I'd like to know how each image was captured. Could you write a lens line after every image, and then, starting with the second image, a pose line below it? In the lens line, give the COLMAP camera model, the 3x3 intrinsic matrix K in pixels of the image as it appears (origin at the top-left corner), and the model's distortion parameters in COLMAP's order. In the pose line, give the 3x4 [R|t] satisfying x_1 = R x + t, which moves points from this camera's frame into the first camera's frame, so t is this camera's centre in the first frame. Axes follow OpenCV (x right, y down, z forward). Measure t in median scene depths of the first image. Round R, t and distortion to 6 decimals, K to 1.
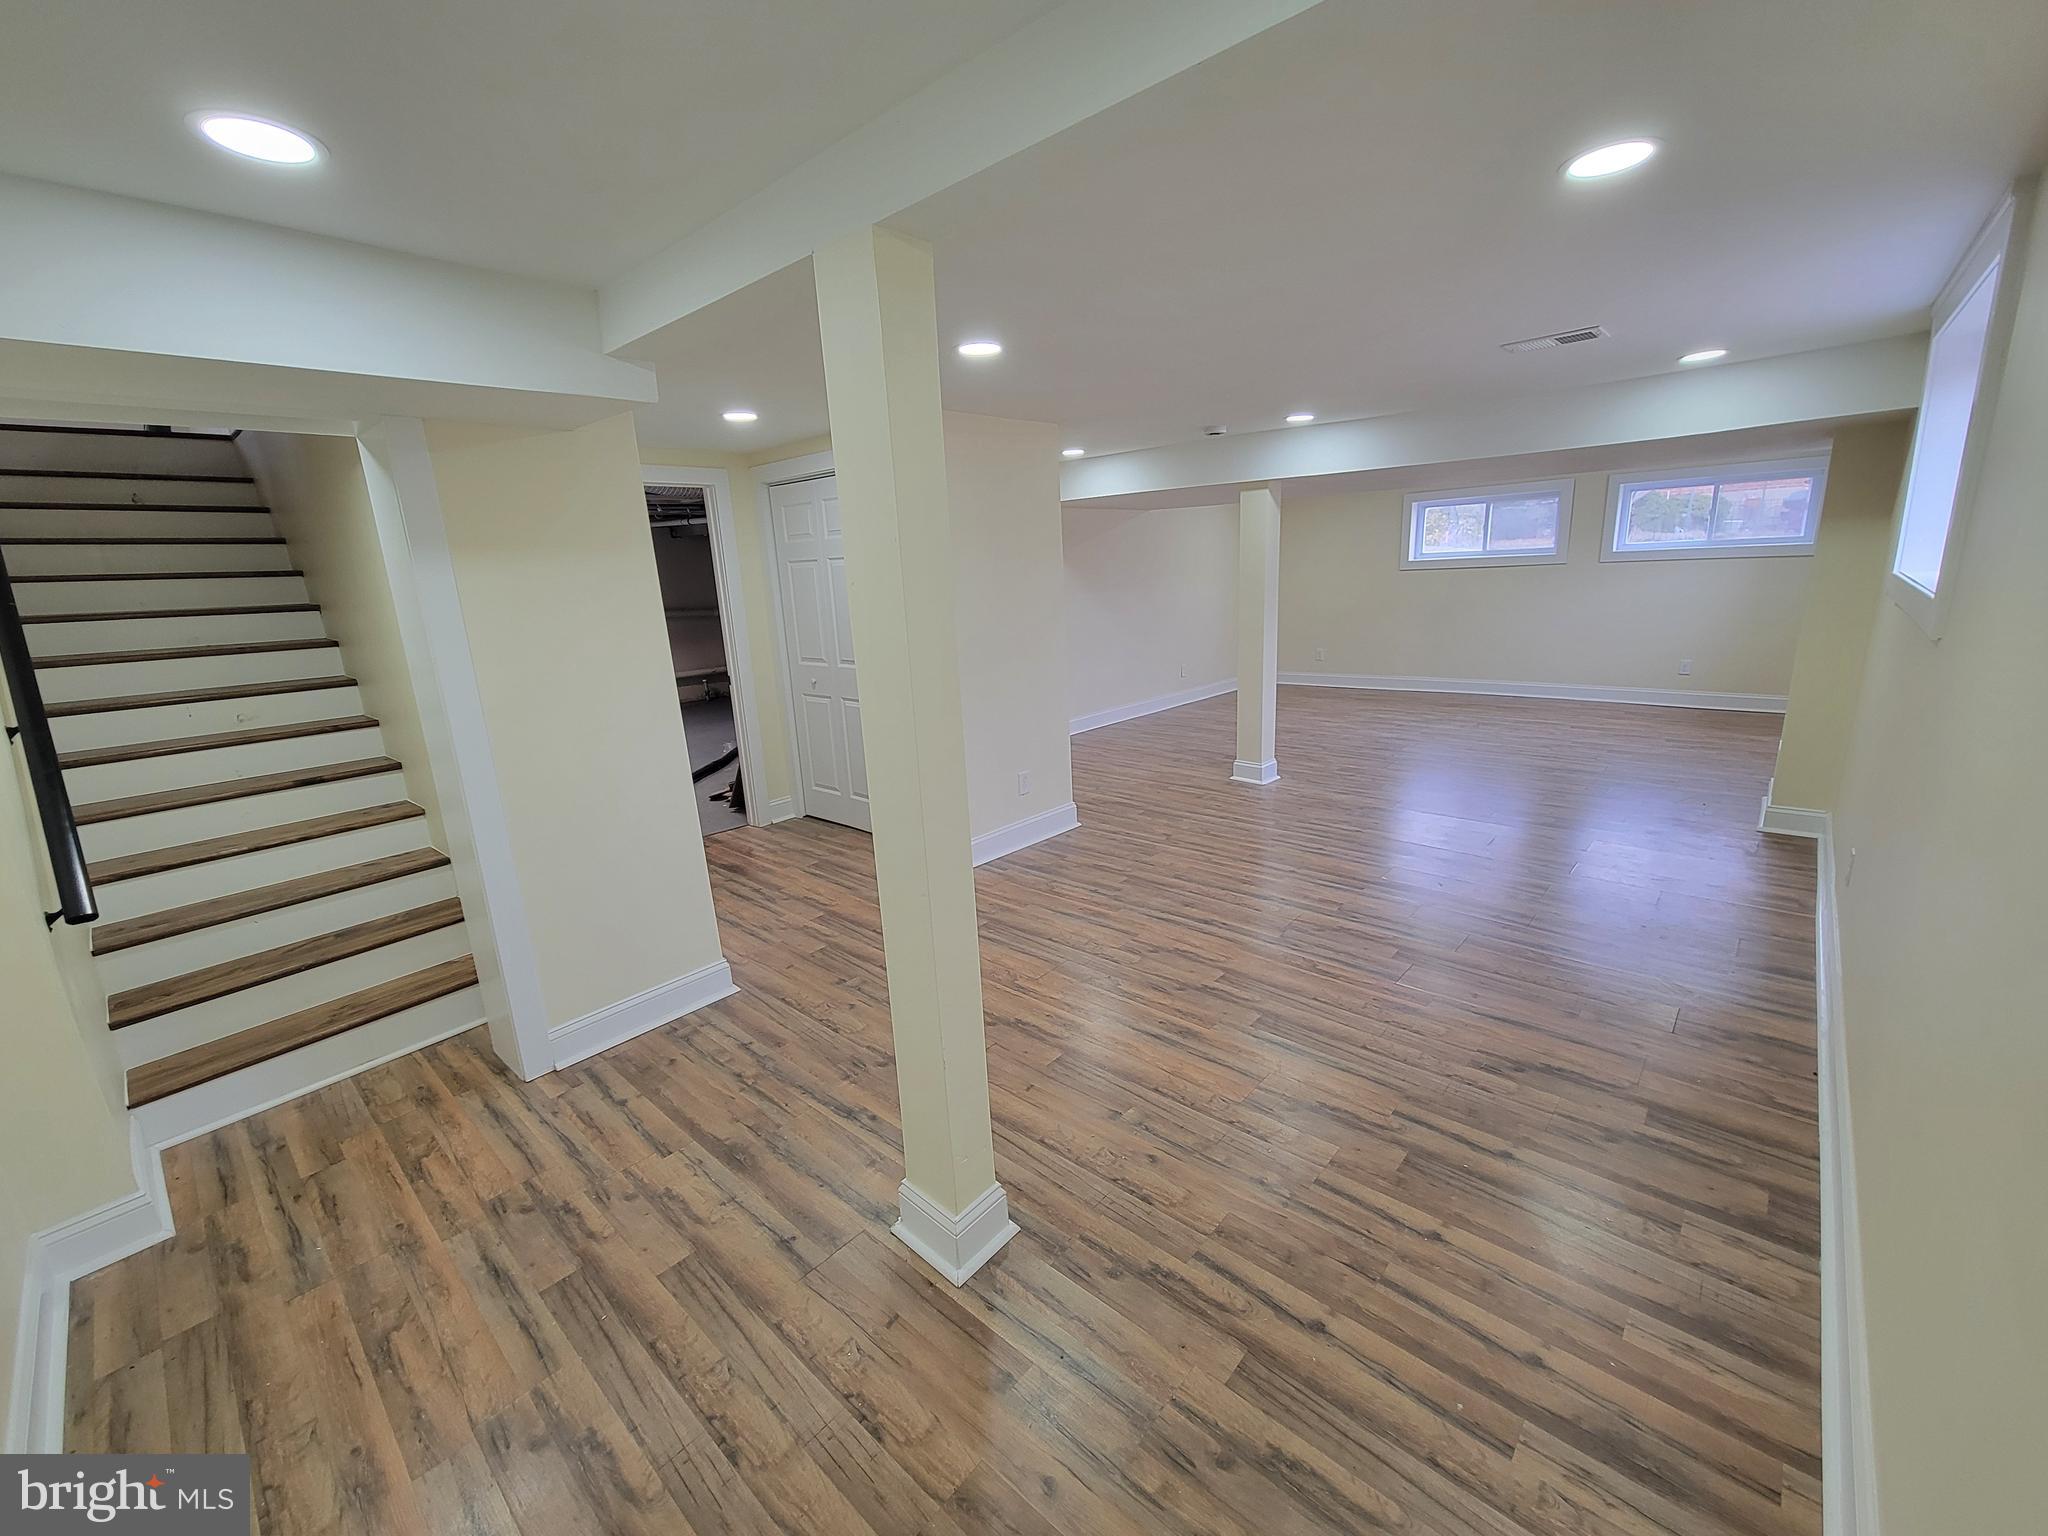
lens RADIAL K [[834.2, 0, 1024.0], [0, 834.2, 768.0], [0, 0, 1]] dist [0.000976, -0.000495]
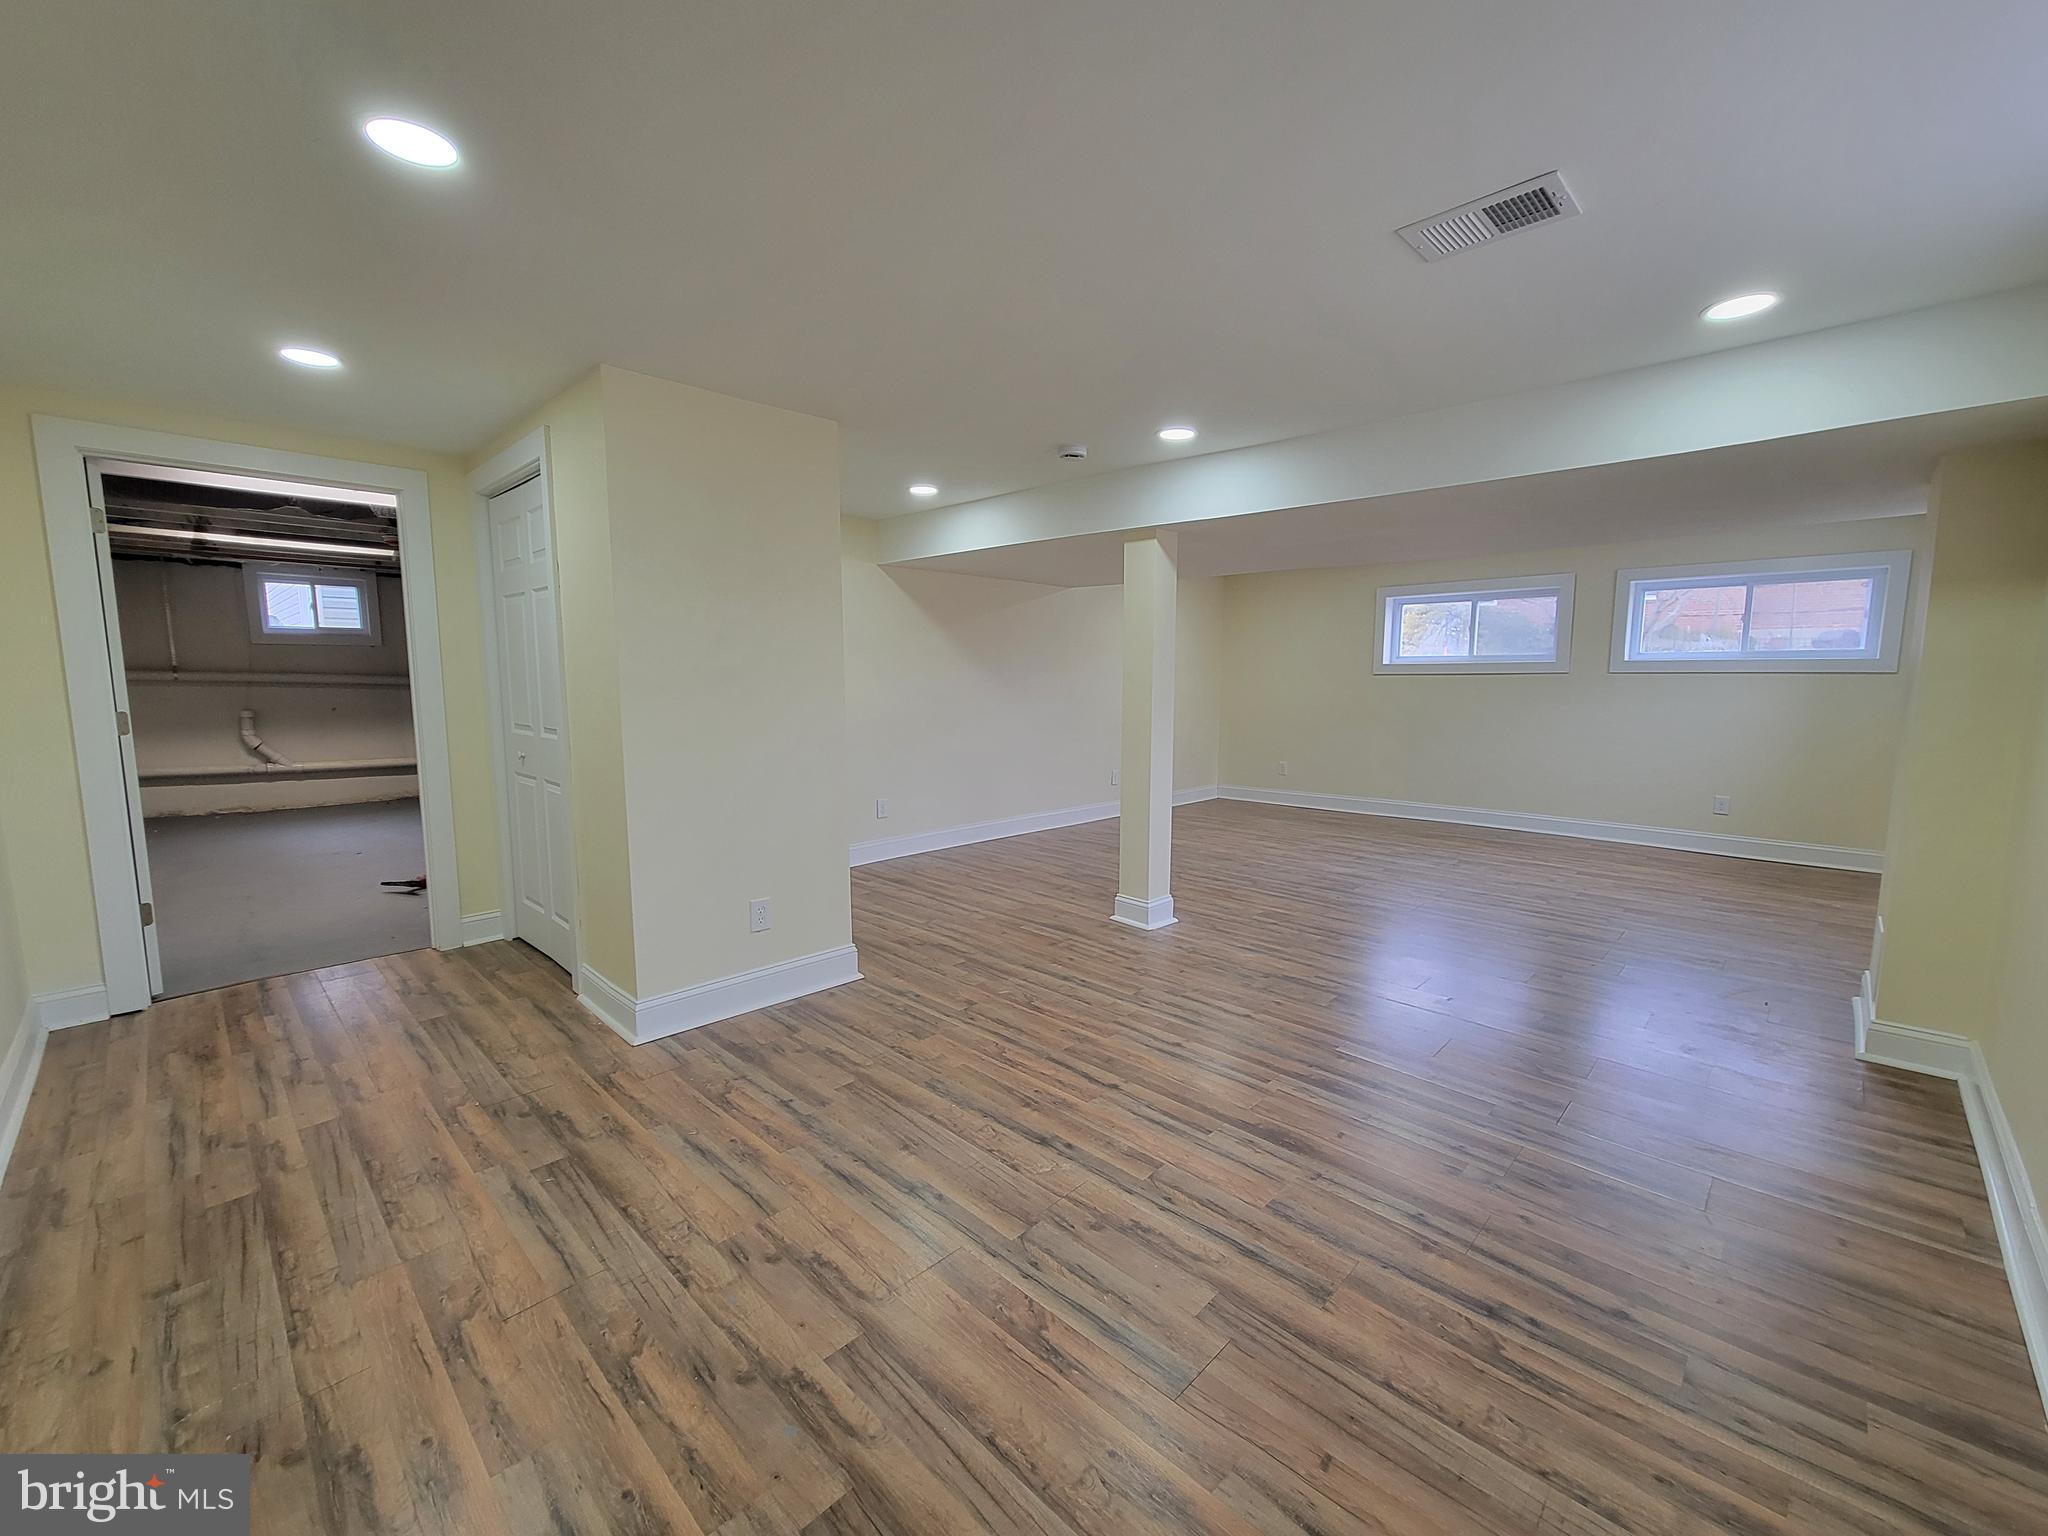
lens RADIAL K [[834.2, 0, 1024.0], [0, 834.2, 768.0], [0, 0, 1]] dist [0.000976, -0.000495]
pose [[0.998255, 0.053833, -0.024260, 0.203951], [-0.056467, 0.990467, -0.125643, -0.025065], [0.017265, 0.126794, 0.991779, 0.272018]]
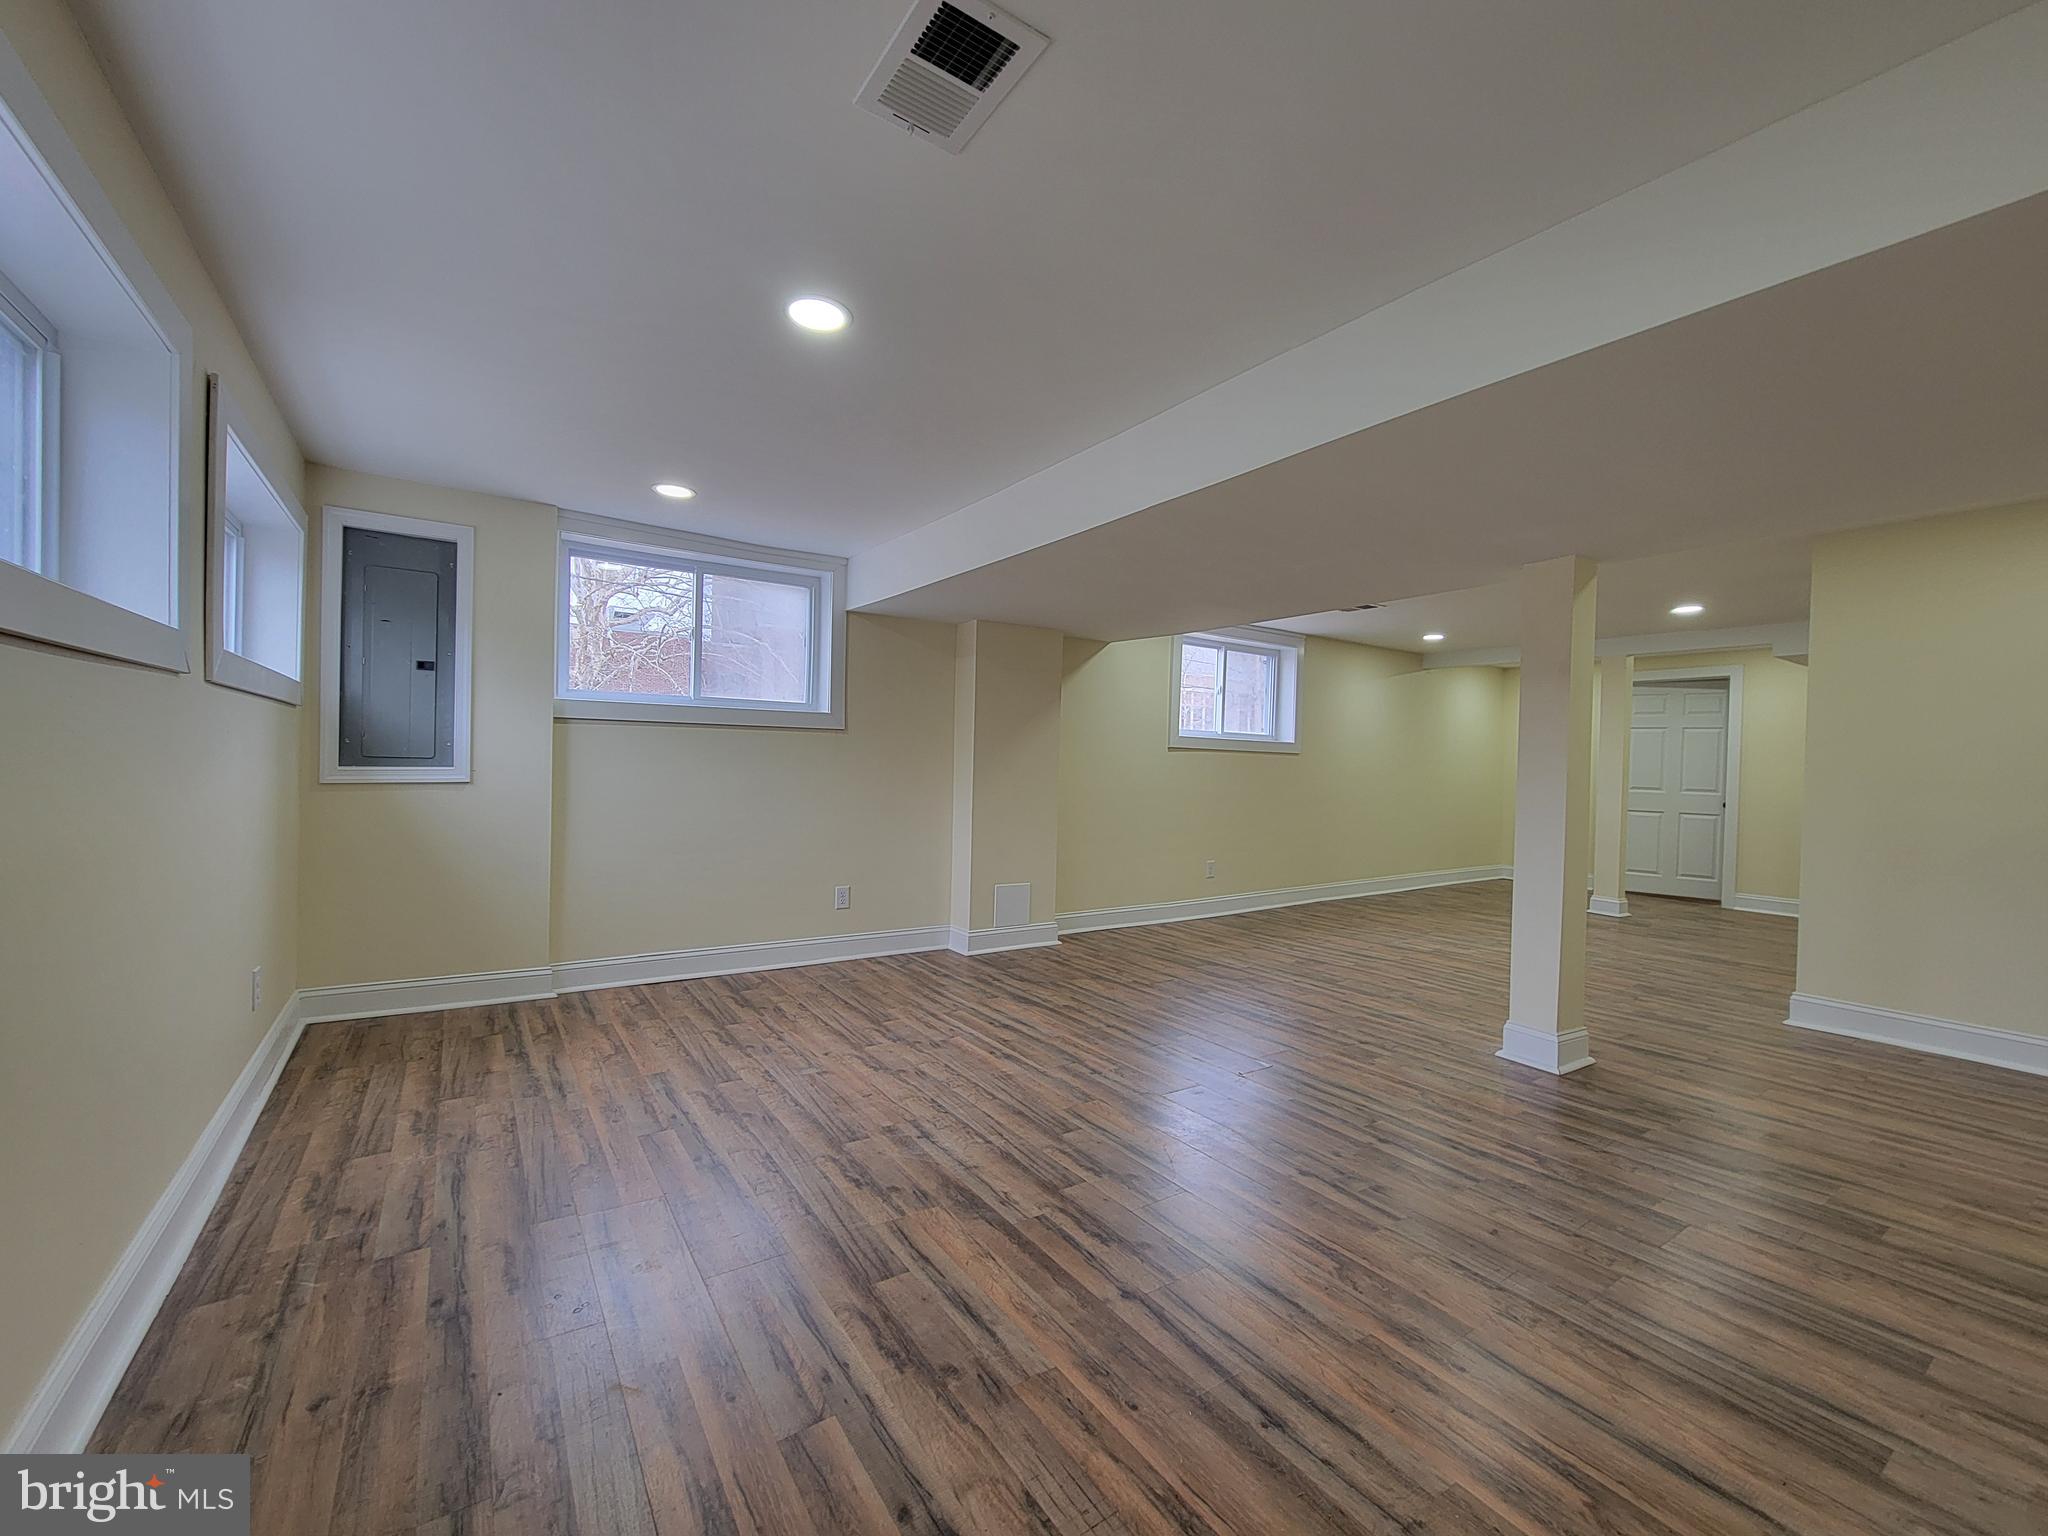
lens RADIAL K [[834.2, 0, 1024.0], [0, 834.2, 768.0], [0, 0, 1]] dist [0.000976, -0.000495]
pose [[-0.972250, 0.027902, 0.232276, 0.545182], [0.082507, 0.969961, 0.228839, -0.380002], [-0.218914, 0.241653, -0.945347, 1.762514]]
